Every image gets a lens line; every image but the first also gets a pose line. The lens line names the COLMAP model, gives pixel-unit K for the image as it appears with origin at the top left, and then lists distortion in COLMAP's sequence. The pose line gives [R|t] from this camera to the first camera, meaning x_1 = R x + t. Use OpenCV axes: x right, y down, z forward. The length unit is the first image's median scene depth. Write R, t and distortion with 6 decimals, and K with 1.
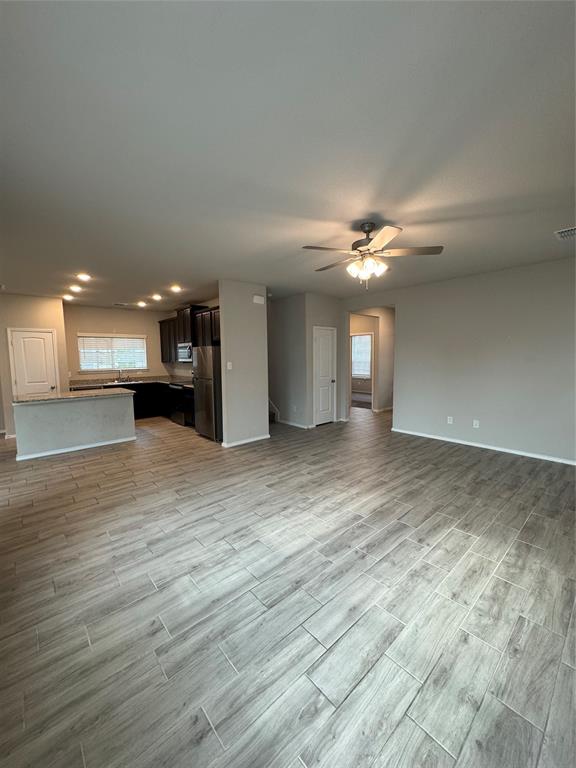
lens RADIAL K [[306.0, 0, 289.2], [0, 306.0, 384.5], [0, 0, 1]] dist [0.002263, 0.000392]
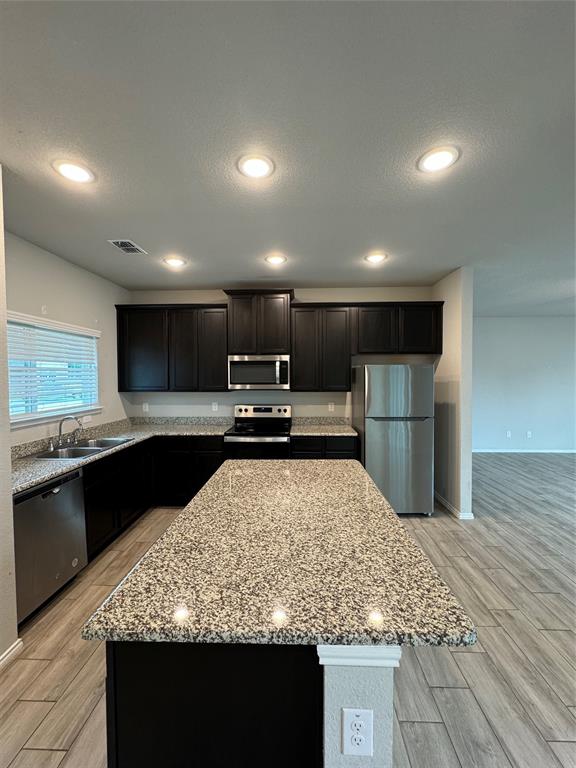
lens RADIAL K [[306.0, 0, 289.2], [0, 306.0, 384.5], [0, 0, 1]] dist [0.002263, 0.000392]
pose [[0.690813, -0.010639, 0.722955, -1.390597], [0.062207, 0.997059, -0.044769, -0.112939], [-0.720352, 0.075900, 0.689443, 1.182235]]
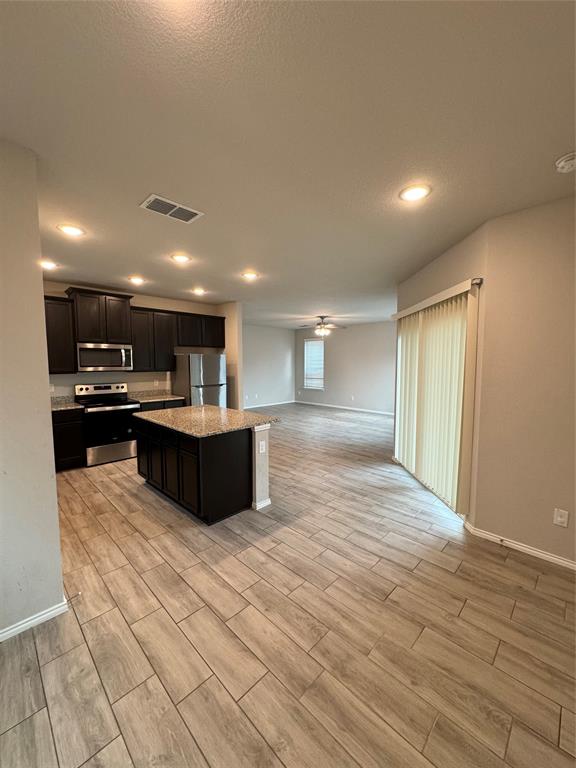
lens RADIAL K [[306.0, 0, 289.2], [0, 306.0, 384.5], [0, 0, 1]] dist [0.002263, 0.000392]
pose [[-0.068086, -0.063499, 0.995657, -2.116134], [0.095595, 0.992965, 0.069865, -0.107347], [-0.993089, 0.099937, -0.061537, 1.279783]]
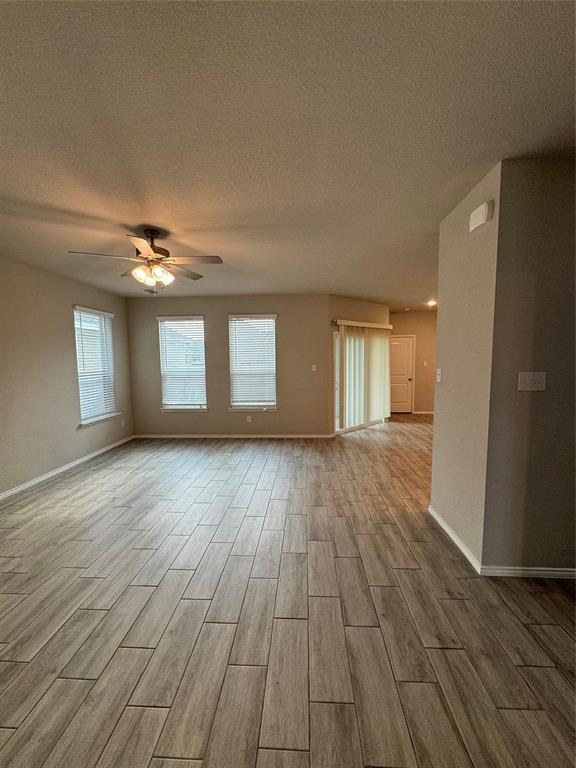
lens RADIAL K [[306.0, 0, 289.2], [0, 306.0, 384.5], [0, 0, 1]] dist [0.002263, 0.000392]
pose [[-0.702796, 0.079809, -0.706900, 0.573753], [-0.046385, 0.986432, 0.157483, -0.175084], [0.709878, 0.143468, -0.689558, 1.731999]]
